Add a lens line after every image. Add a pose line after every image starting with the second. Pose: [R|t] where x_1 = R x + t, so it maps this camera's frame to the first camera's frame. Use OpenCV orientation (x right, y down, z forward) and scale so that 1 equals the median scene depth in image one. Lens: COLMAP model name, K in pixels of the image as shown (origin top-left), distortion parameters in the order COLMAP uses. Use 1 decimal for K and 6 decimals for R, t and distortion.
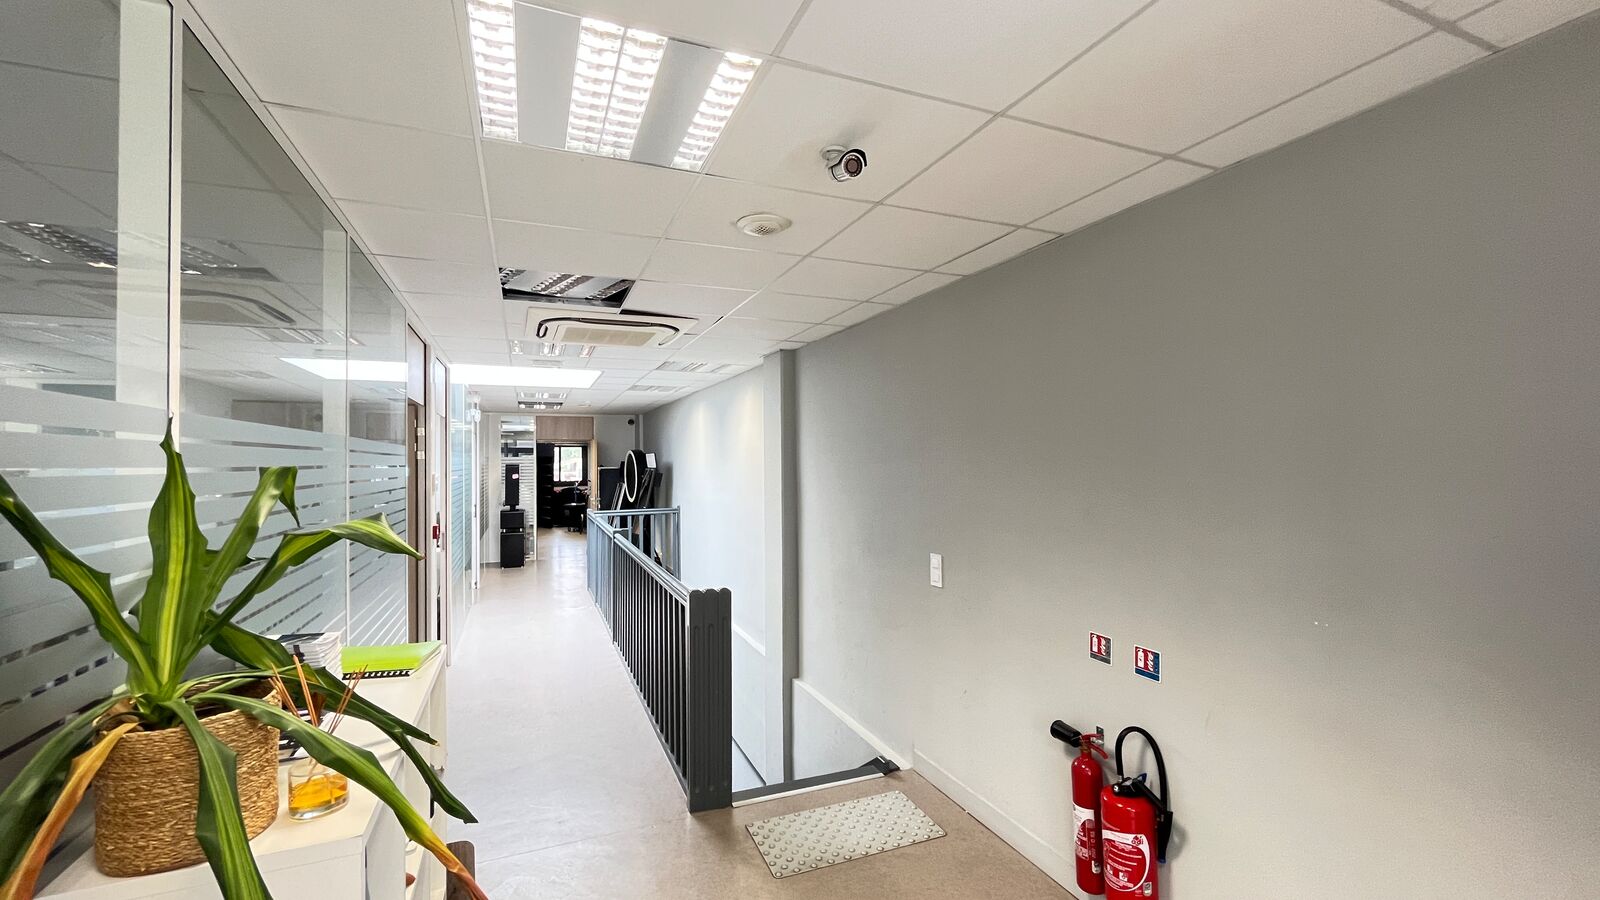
lens RADIAL K [[674.8, 0, 800.0], [0, 674.8, 450.0], [0, 0, 1]] dist [-0.000050, -0.000004]
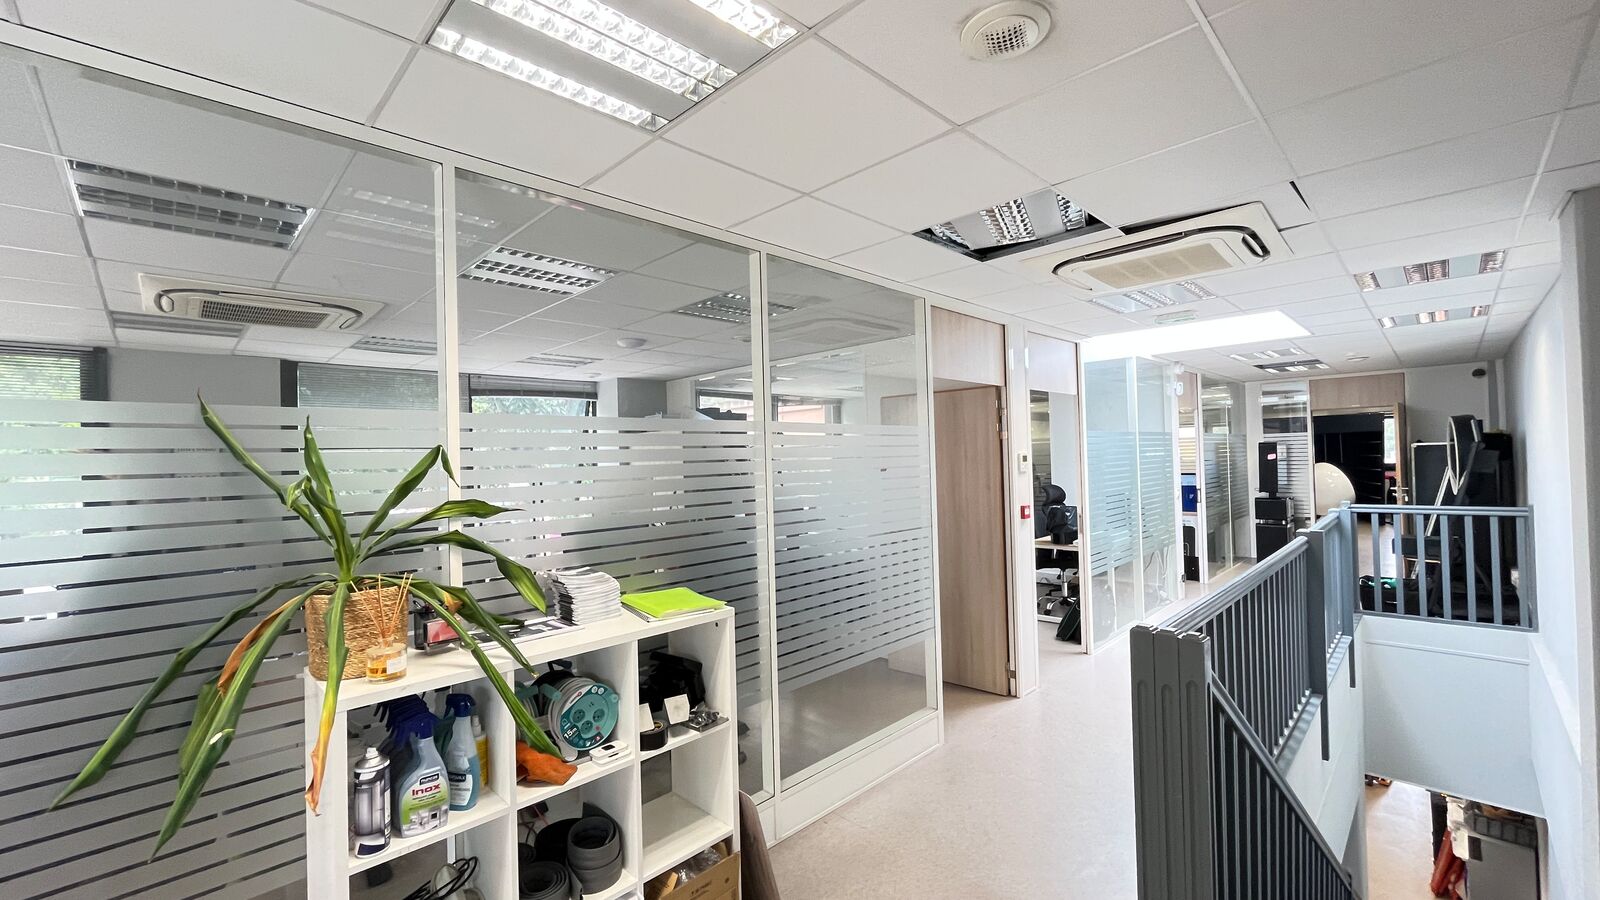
lens RADIAL K [[639.3, 0, 800.0], [0, 639.3, 450.0], [0, 0, 1]] dist [-0.000662, -0.000047]
pose [[0.385186, -0.014595, -0.922724, 0.074767], [0.044007, 0.999028, 0.002569, 0.003512], [0.921789, -0.041595, 0.385454, 0.171380]]
